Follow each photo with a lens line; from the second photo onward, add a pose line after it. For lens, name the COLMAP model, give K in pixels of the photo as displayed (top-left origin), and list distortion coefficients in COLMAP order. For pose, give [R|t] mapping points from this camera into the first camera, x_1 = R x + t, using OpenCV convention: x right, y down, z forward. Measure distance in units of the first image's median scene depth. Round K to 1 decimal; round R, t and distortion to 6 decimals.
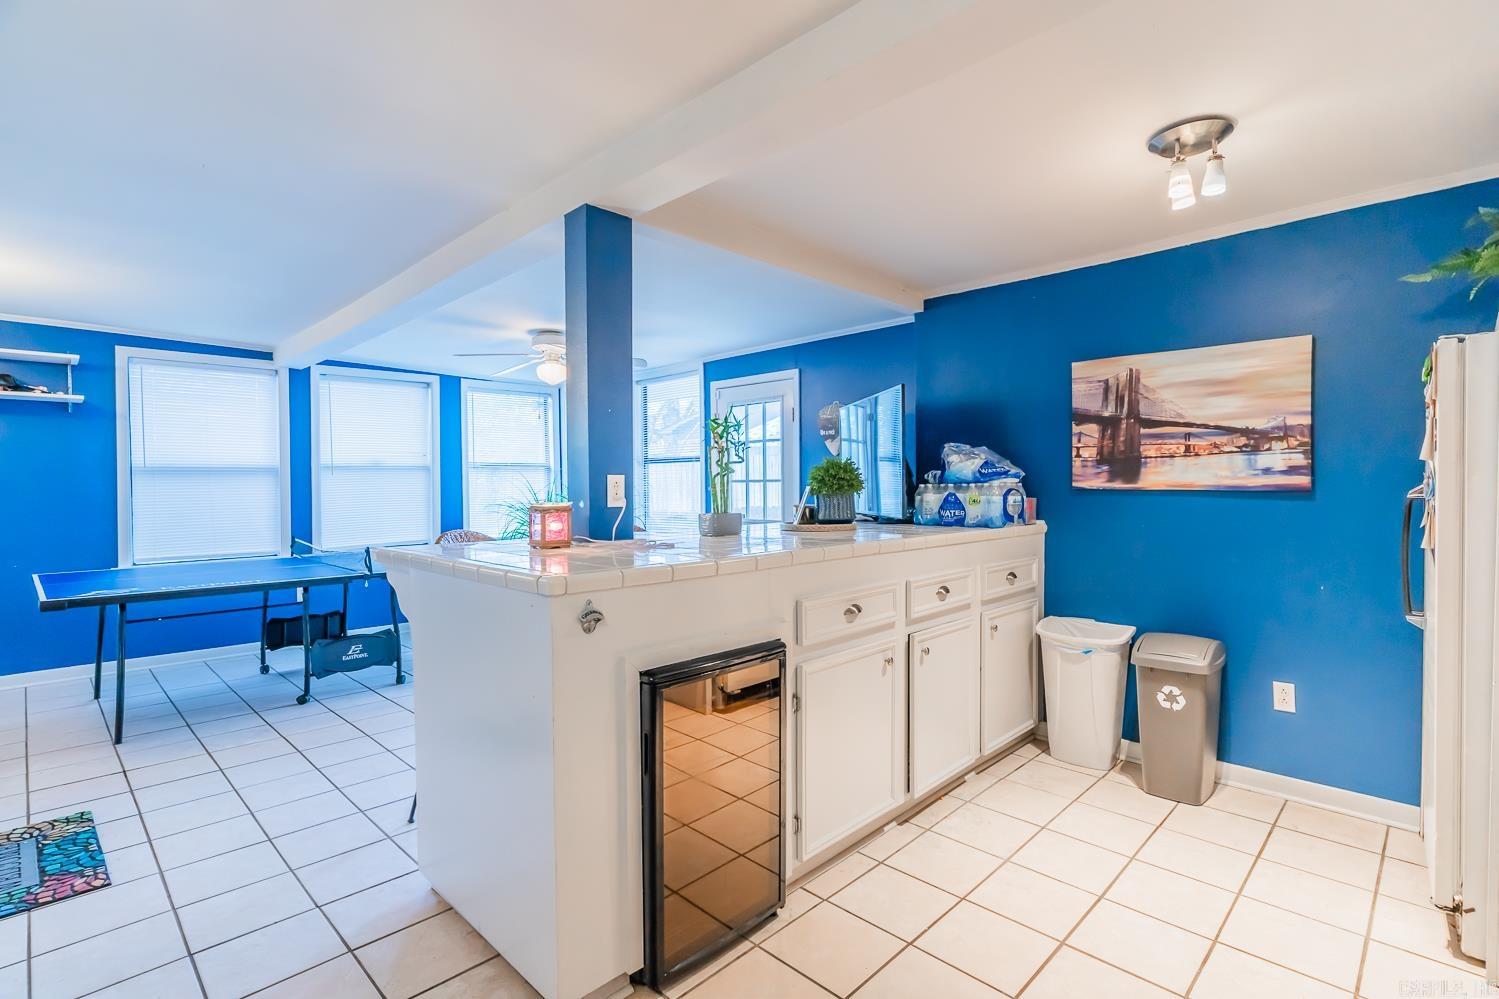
lens RADIAL K [[722.7, 0, 746.4], [0, 722.7, 499.8], [0, 0, 1]] dist [0.000641, 0.000168]
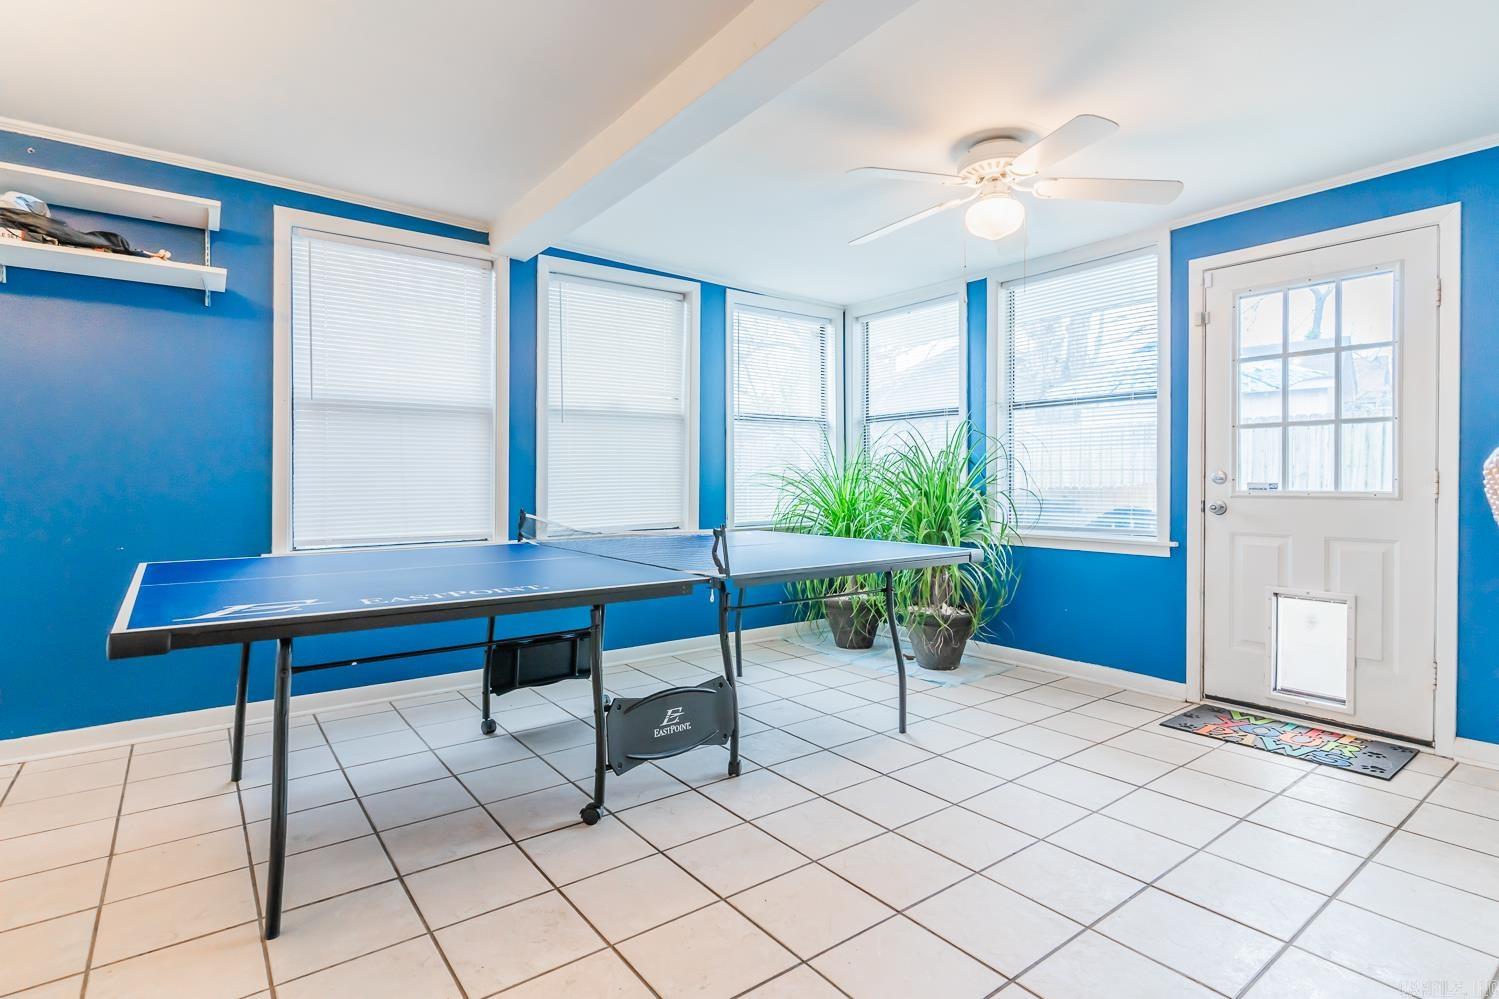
lens RADIAL K [[722.7, 0, 750.9], [0, 722.7, 489.9], [0, 0, 1]] dist [0.000641, 0.000168]
pose [[0.992297, 0.011012, -0.123394, -0.375494], [-0.012077, 0.999896, -0.007891, 0.037869], [0.123295, 0.009321, 0.992326, 0.423500]]
